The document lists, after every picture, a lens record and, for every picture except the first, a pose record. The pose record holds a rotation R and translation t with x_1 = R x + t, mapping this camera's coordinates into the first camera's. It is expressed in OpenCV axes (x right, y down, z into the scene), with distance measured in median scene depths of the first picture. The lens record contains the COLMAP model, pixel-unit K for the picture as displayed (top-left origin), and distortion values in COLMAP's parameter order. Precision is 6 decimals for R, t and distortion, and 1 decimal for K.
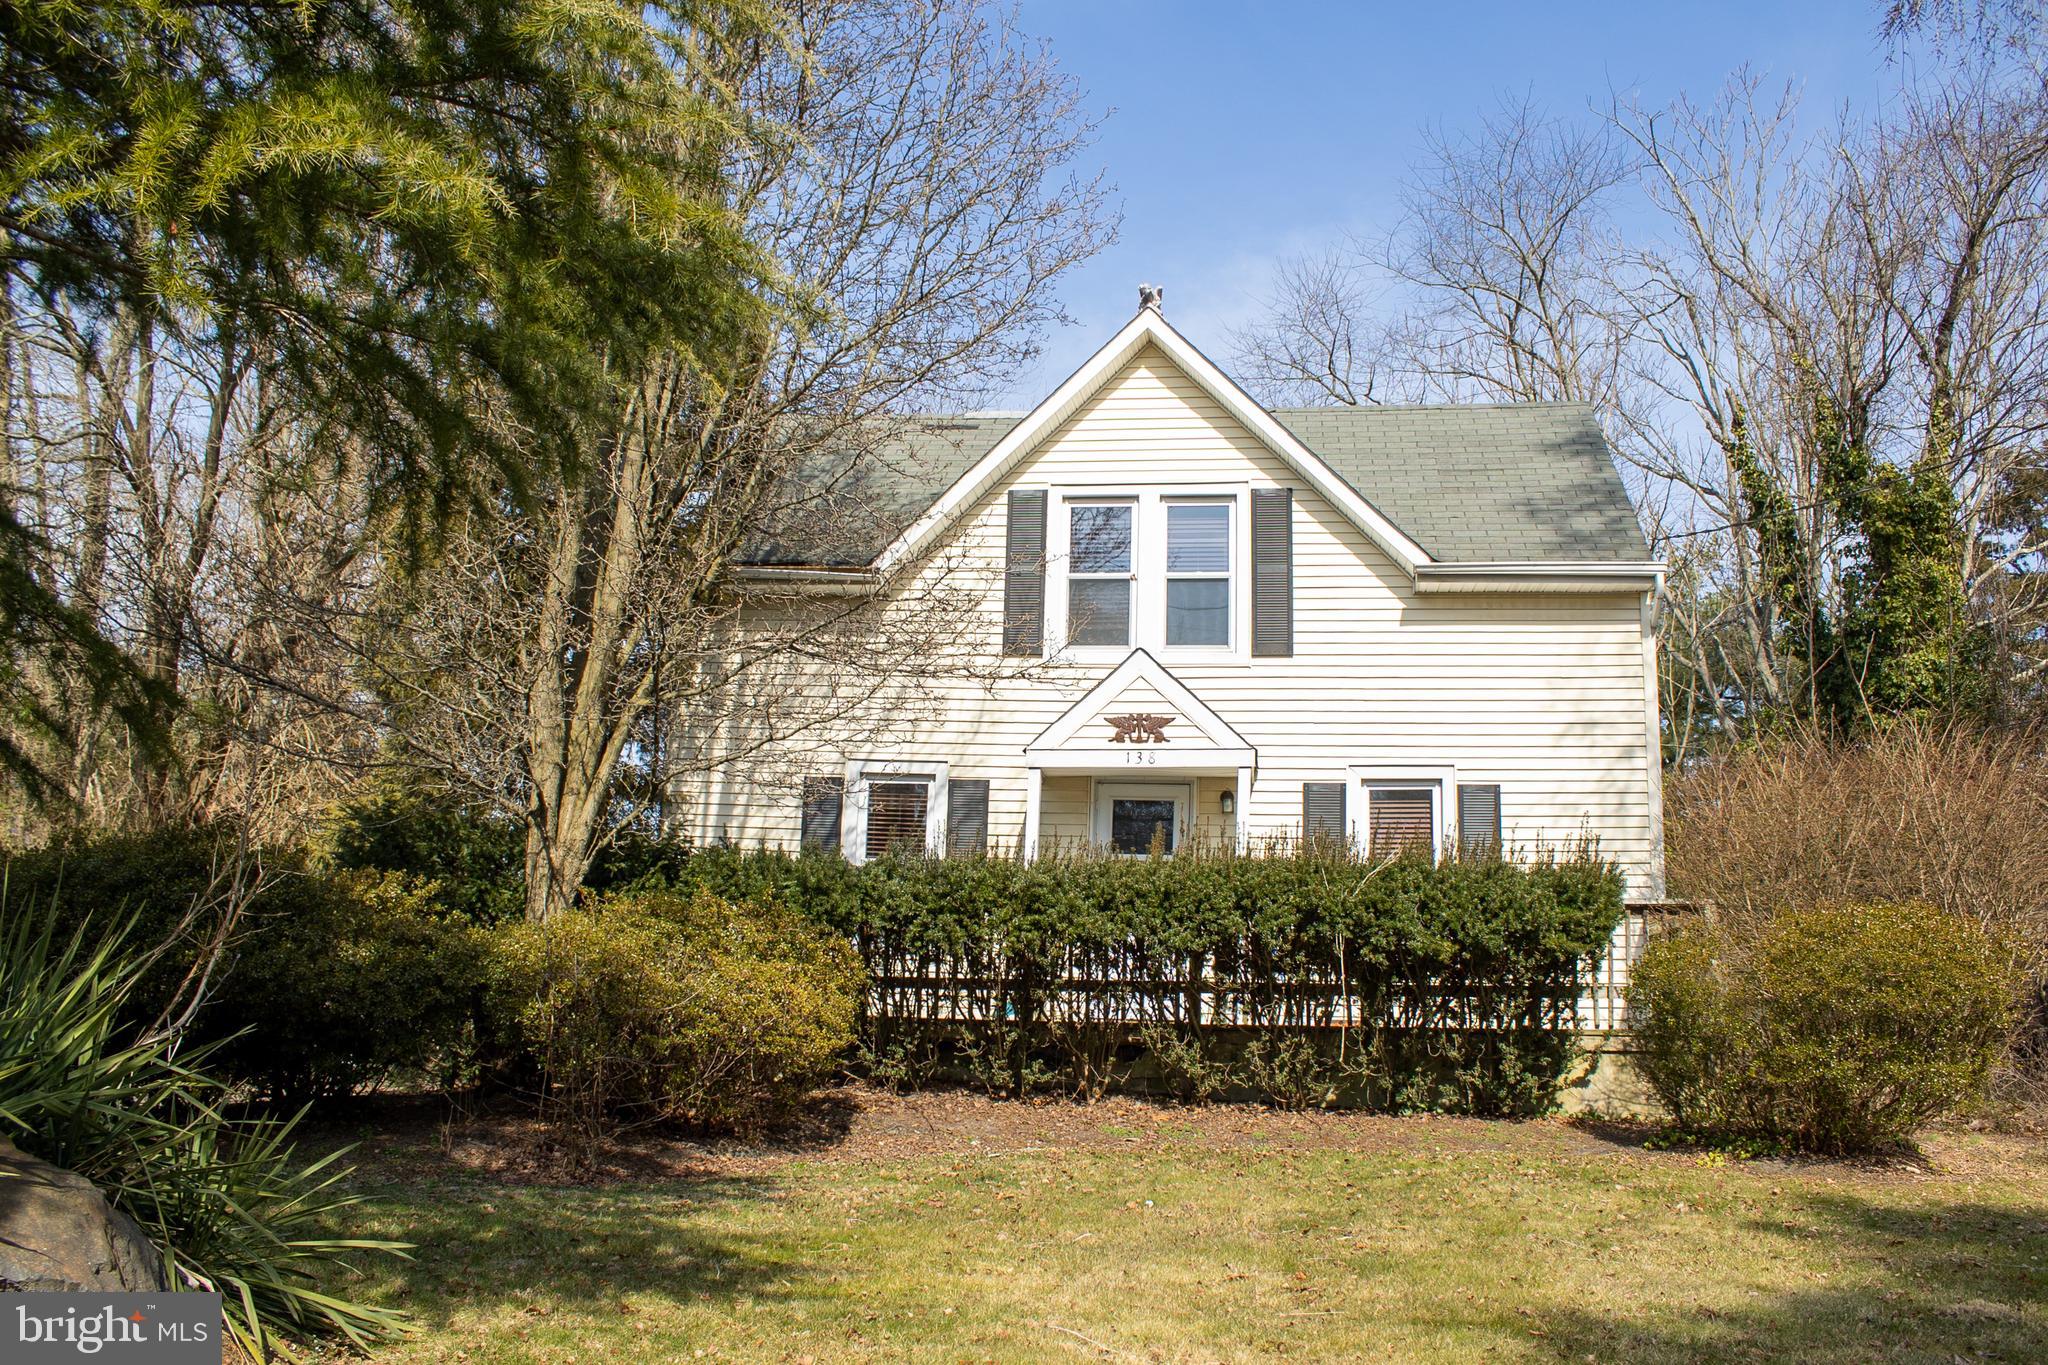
lens RADIAL K [[1741.9, 0, 1030.4], [0, 1741.9, 691.6], [0, 0, 1]] dist [-0.159945, 0.163040]
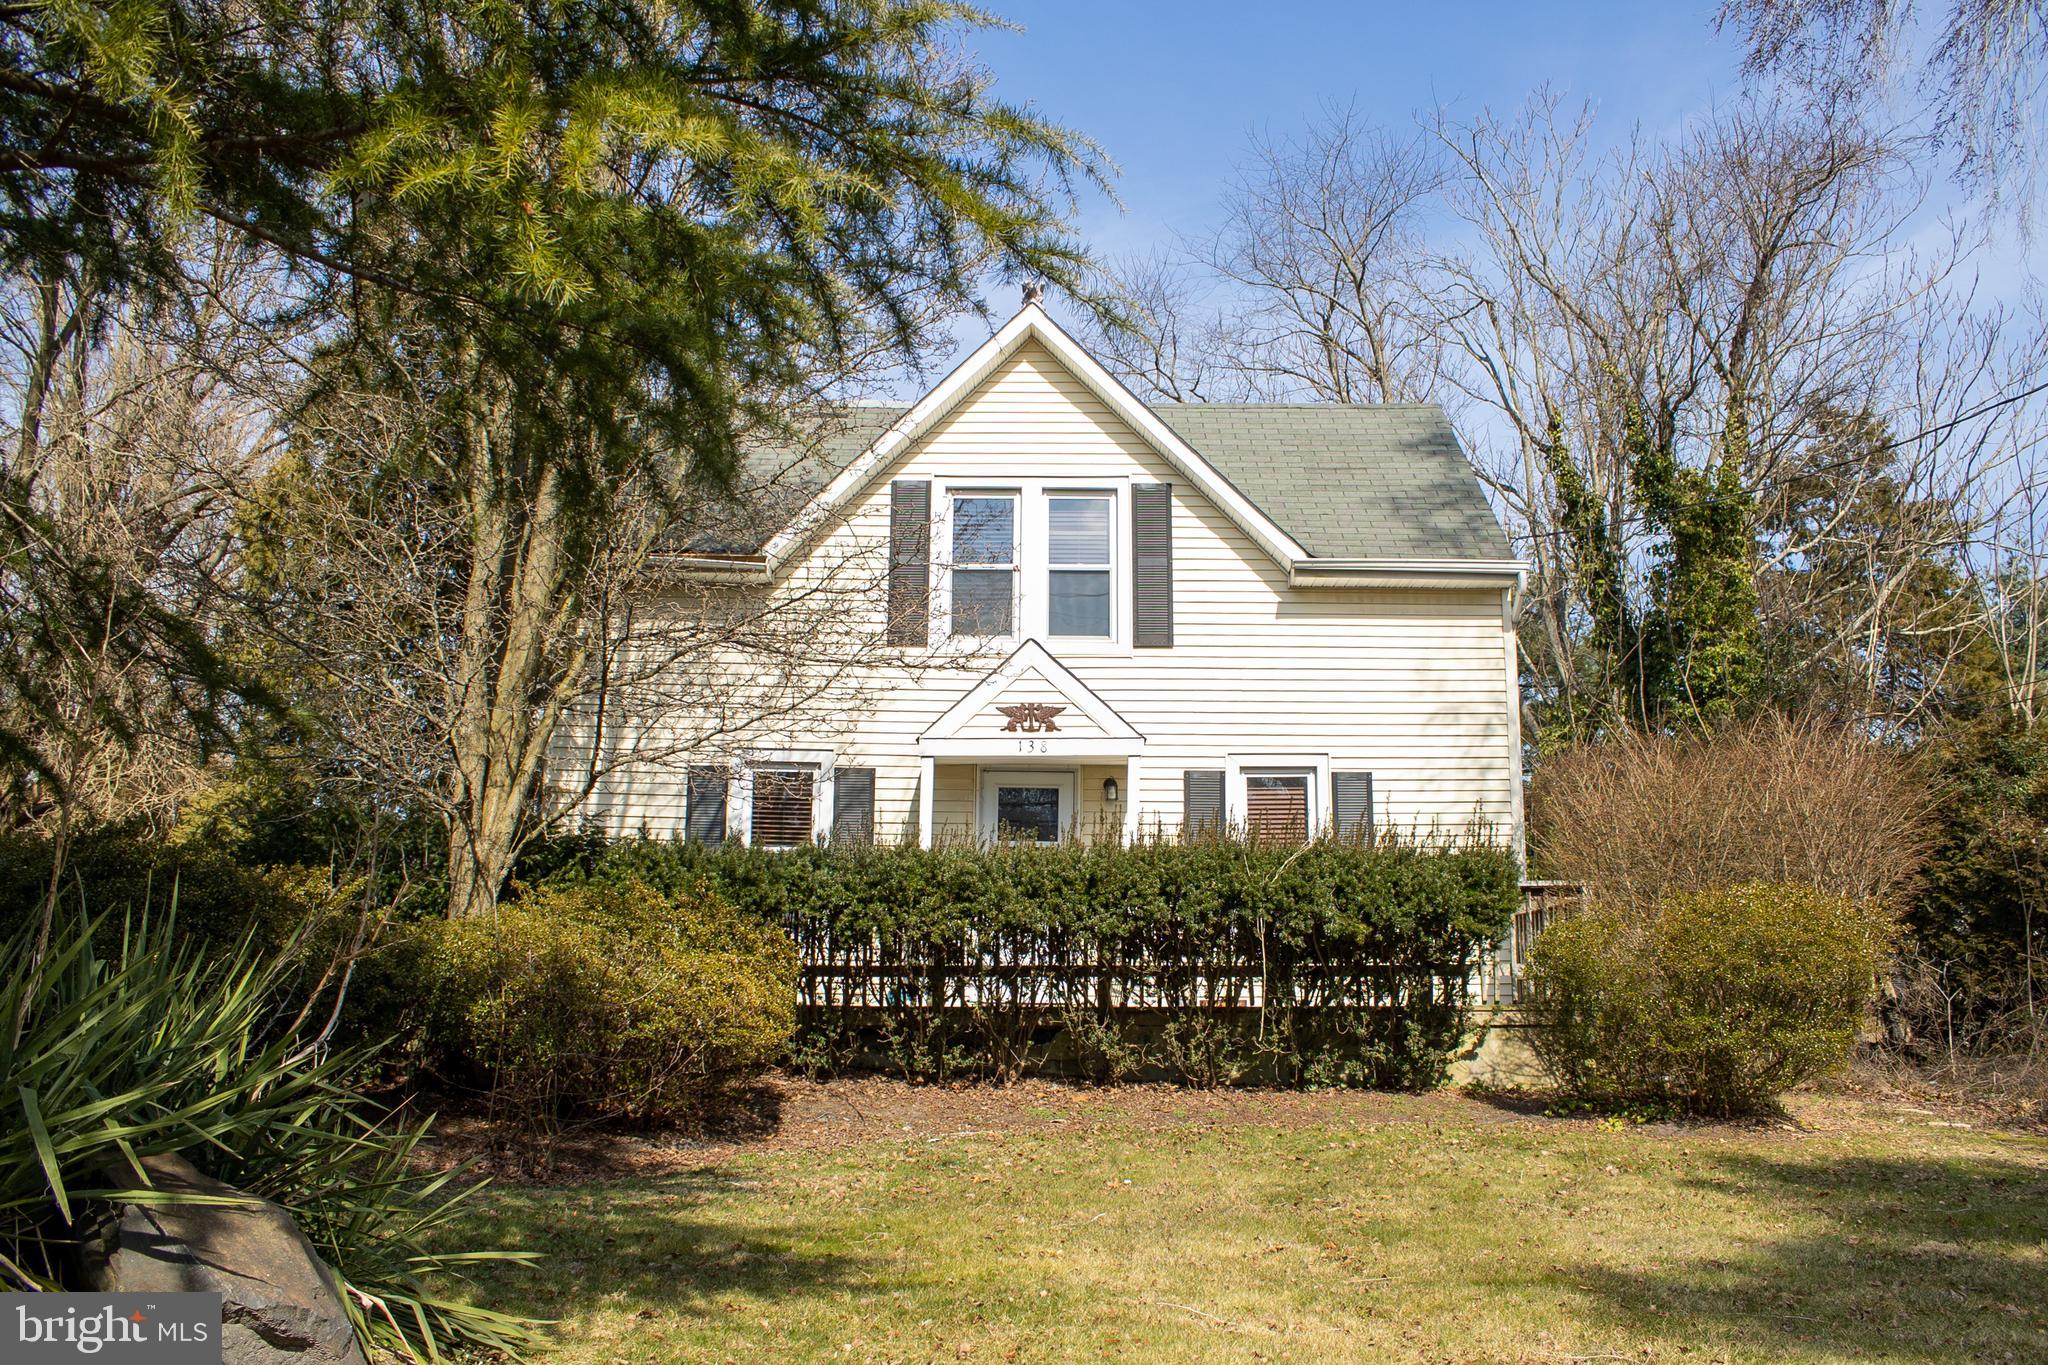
lens RADIAL K [[1734.4, 0, 1037.9], [0, 1734.4, 682.2], [0, 0, 1]] dist [-0.160041, 0.163307]
pose [[0.990482, 0.004272, 0.137577, -0.073147], [-0.004938, 0.999978, 0.004502, -0.004205], [-0.137555, -0.005138, 0.990481, -0.005993]]
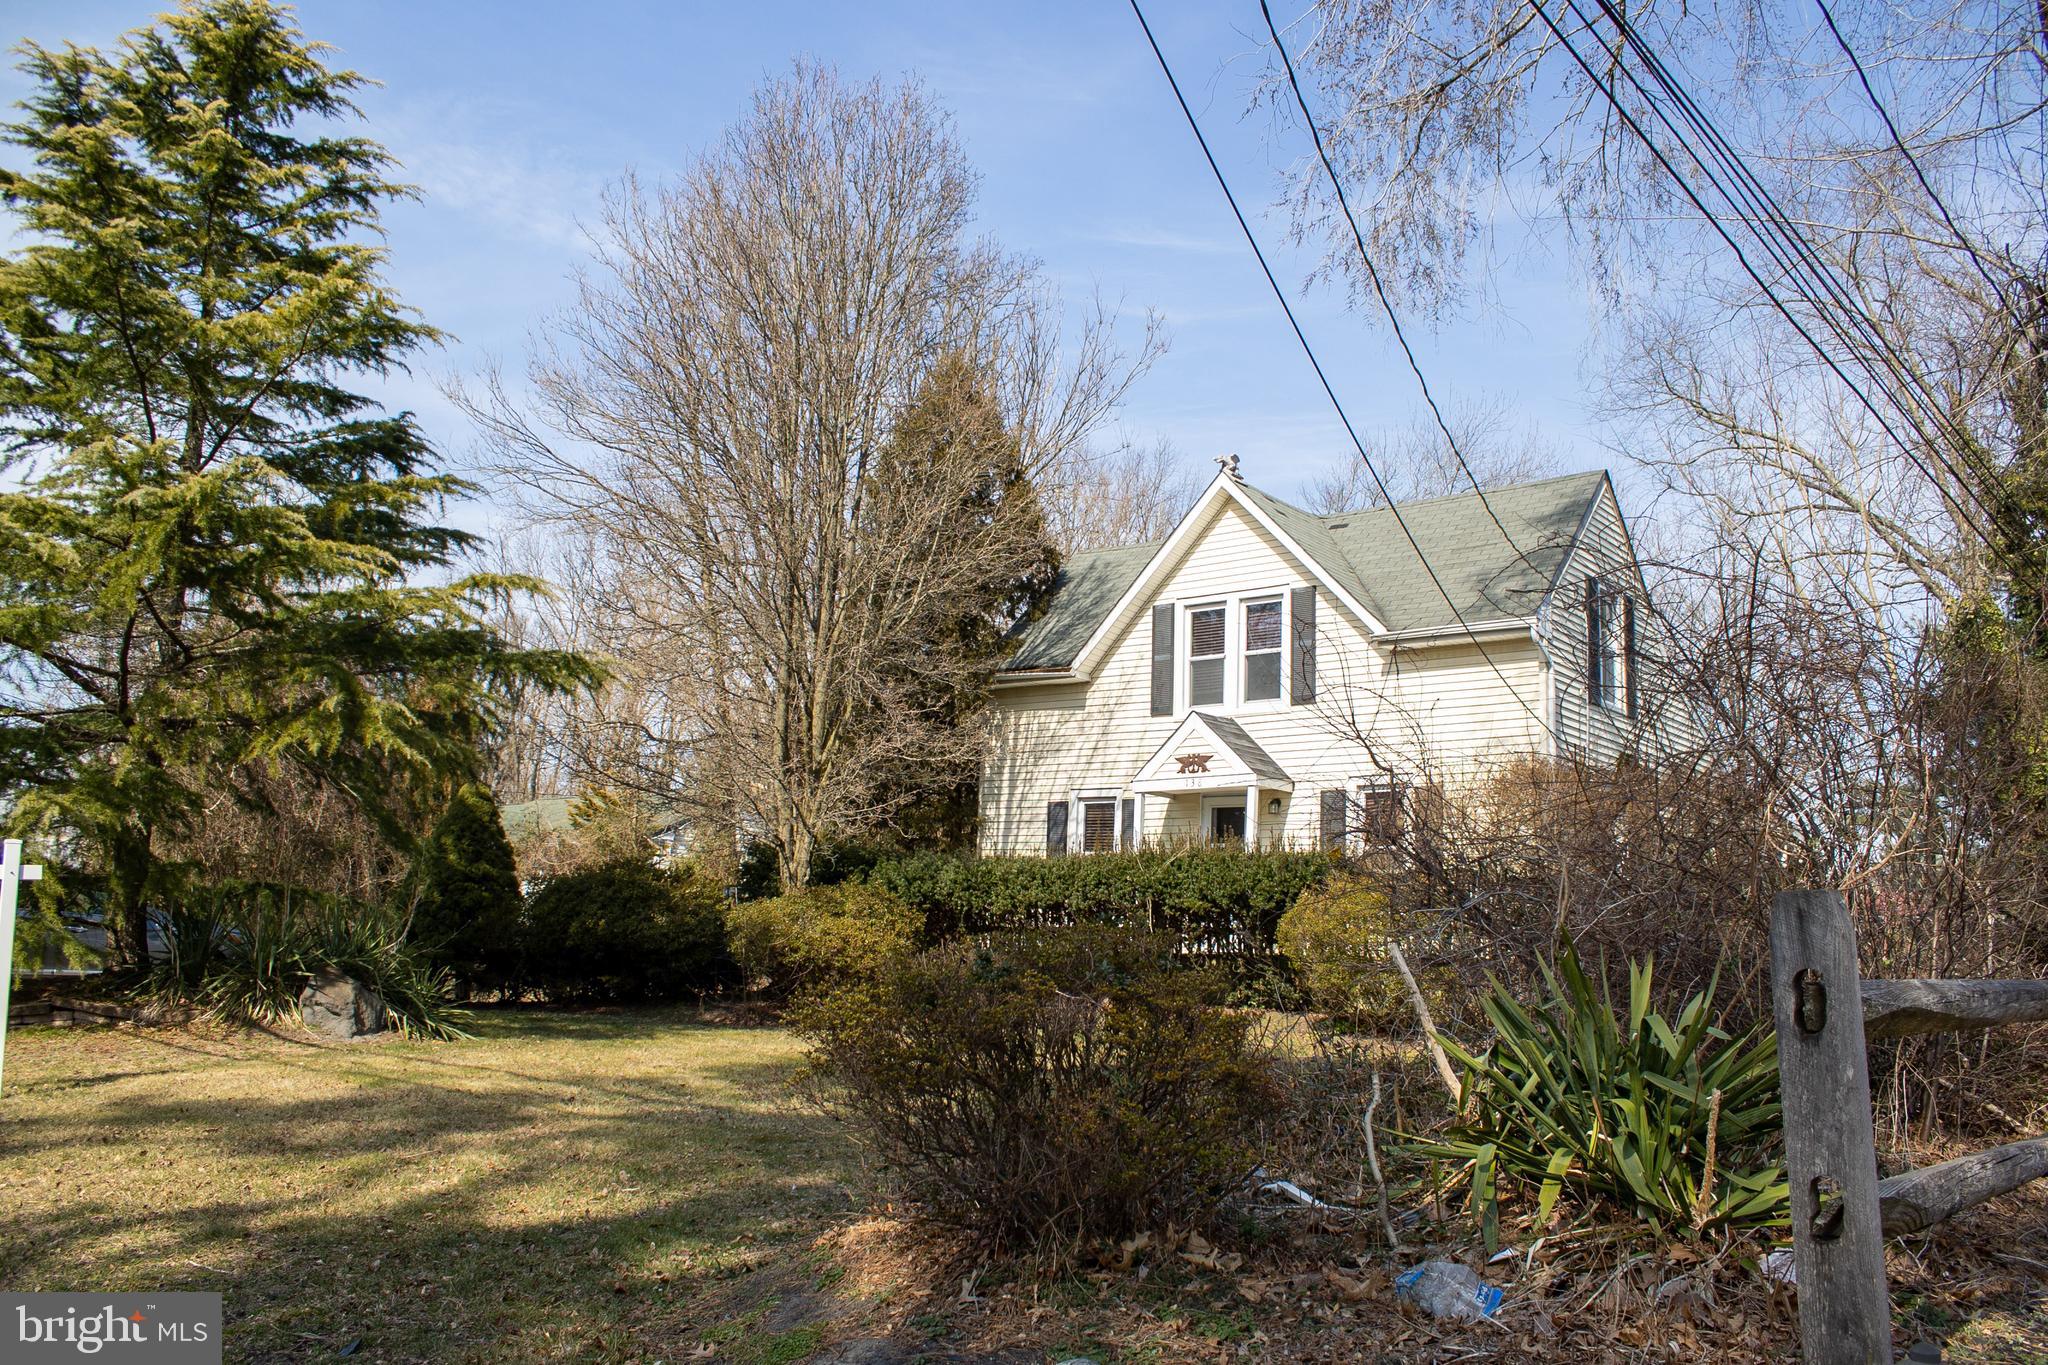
lens RADIAL K [[1734.4, 0, 1037.9], [0, 1734.4, 682.2], [0, 0, 1]] dist [-0.160041, 0.163307]
pose [[0.854344, -0.087234, -0.512335, 0.737442], [0.096402, 0.995304, -0.008714, -0.050637], [0.510689, -0.041945, 0.858741, -0.385015]]
